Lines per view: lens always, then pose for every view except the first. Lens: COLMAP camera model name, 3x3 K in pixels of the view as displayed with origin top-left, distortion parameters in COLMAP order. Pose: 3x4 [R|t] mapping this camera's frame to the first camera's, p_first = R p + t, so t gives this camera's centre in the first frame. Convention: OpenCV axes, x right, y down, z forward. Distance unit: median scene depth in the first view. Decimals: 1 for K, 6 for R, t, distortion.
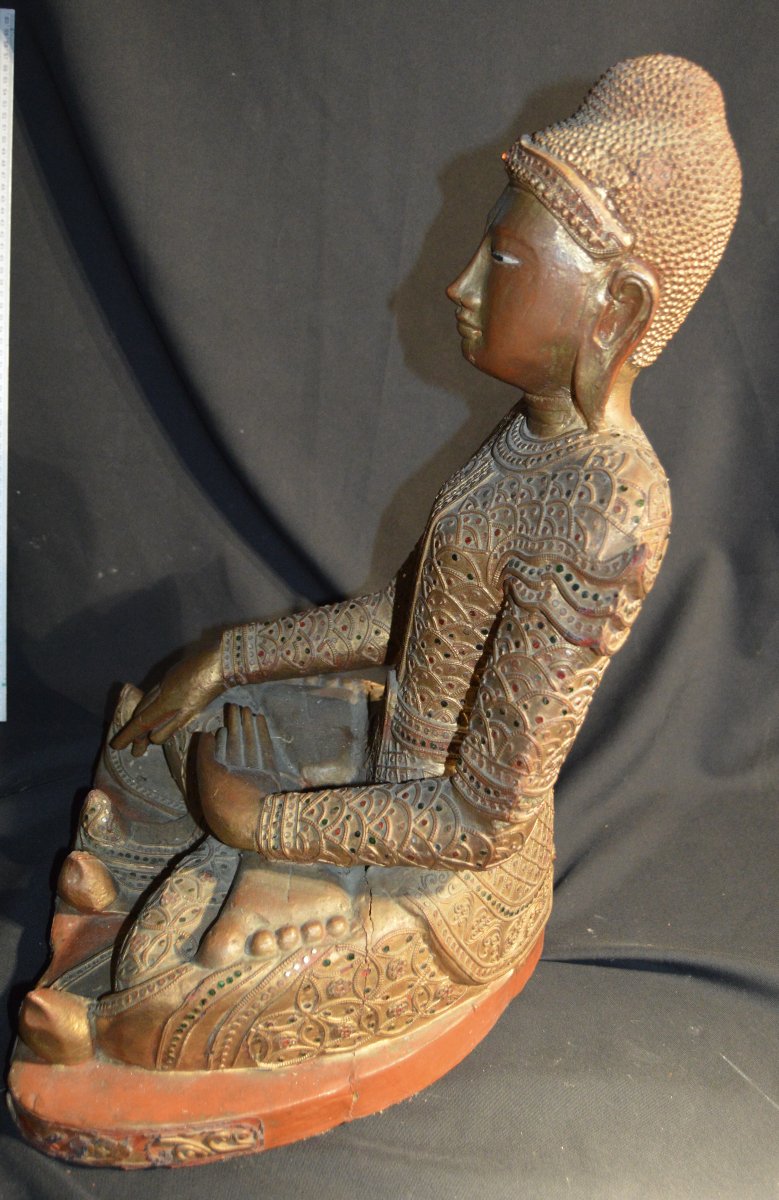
lens RADIAL K [[1089.9, 0, 389.1], [0, 1089.9, 600.4], [0, 0, 1]] dist [-0.077856, 0.000000]
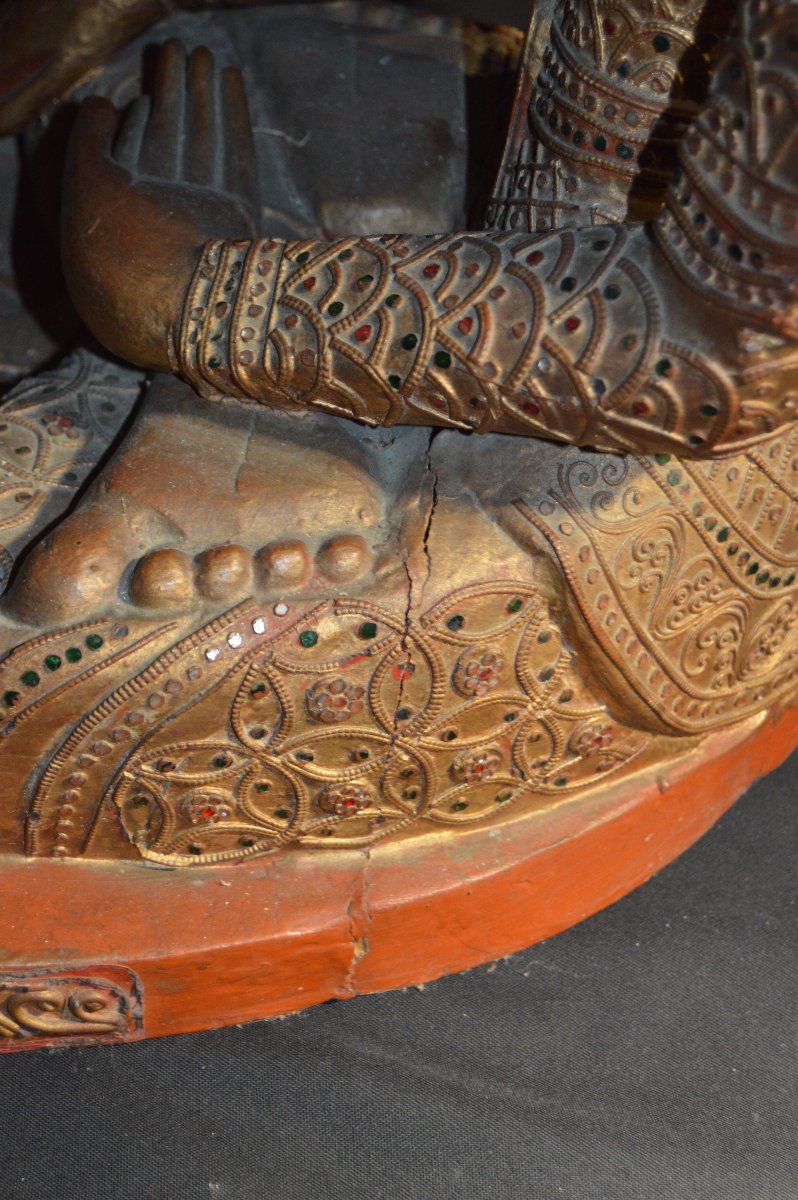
lens RADIAL K [[2310.5, 0, 398.9], [0, 2310.5, 600.5], [0, 0, 1]] dist [-0.064986, 0.000000]
pose [[0.992412, 0.100677, -0.070593, 0.036379], [-0.077114, 0.956774, 0.280423, 0.063494], [0.095774, -0.272851, 0.957277, 0.141185]]
